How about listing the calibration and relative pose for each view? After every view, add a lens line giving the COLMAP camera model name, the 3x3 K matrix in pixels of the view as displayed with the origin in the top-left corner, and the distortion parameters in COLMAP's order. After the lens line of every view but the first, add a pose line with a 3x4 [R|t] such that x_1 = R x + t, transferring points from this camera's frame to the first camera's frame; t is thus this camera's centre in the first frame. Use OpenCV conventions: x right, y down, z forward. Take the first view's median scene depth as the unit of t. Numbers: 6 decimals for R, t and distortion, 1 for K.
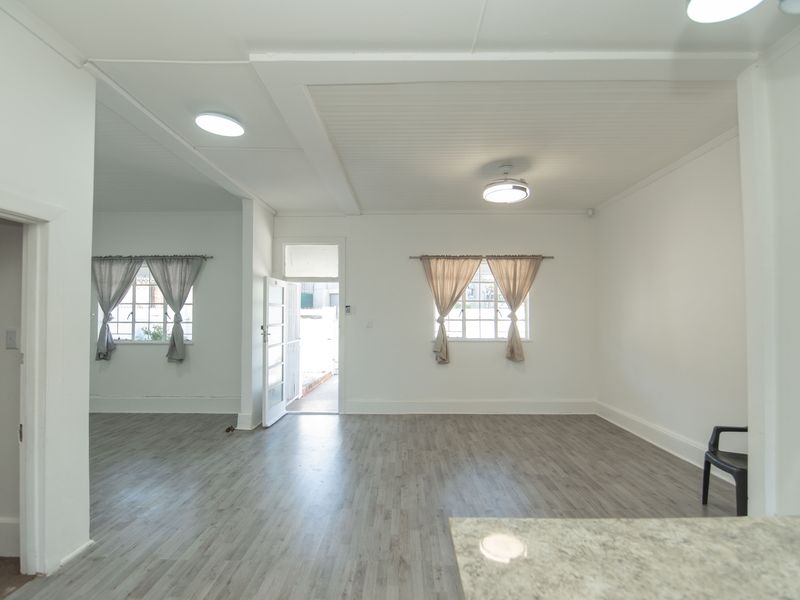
lens RADIAL K [[401.9, 0, 406.2], [0, 401.9, 306.4], [0, 0, 1]] dist [-0.018452, -0.002879]
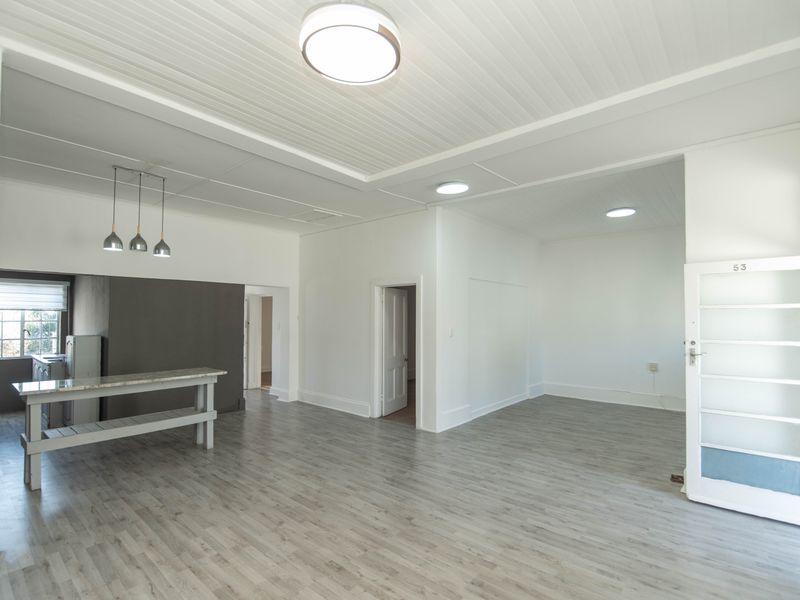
lens RADIAL K [[401.9, 0, 398.6], [0, 401.9, 308.1], [0, 0, 1]] dist [-0.018452, -0.002879]
pose [[-0.660206, -0.021115, -0.750788, 0.857108], [0.015073, 0.999031, -0.041351, 0.029944], [0.750933, -0.038616, -0.659248, 2.111302]]
